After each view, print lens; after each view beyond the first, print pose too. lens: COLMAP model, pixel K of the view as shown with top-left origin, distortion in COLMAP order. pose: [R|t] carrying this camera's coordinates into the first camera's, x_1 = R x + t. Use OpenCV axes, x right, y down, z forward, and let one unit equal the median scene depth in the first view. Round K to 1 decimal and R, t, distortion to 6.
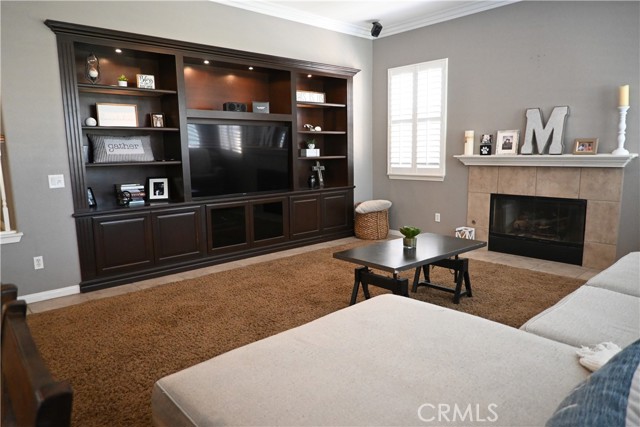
lens RADIAL K [[432.1, 0, 320.0], [0, 432.1, 213.5], [0, 0, 1]] dist [-0.008244, -0.001510]
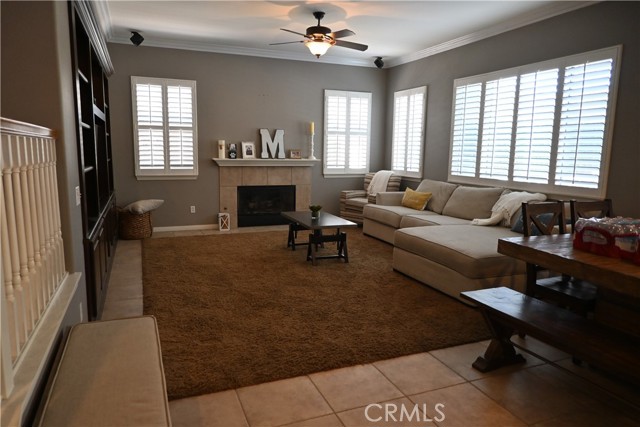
lens RADIAL K [[432.1, 0, 320.0], [0, 432.1, 213.5], [0, 0, 1]] dist [-0.008244, -0.001510]
pose [[0.334700, -0.118039, 0.934903, -0.855402], [0.113690, 0.989935, 0.084286, -0.047305], [-0.935441, 0.078079, 0.344751, 0.282143]]
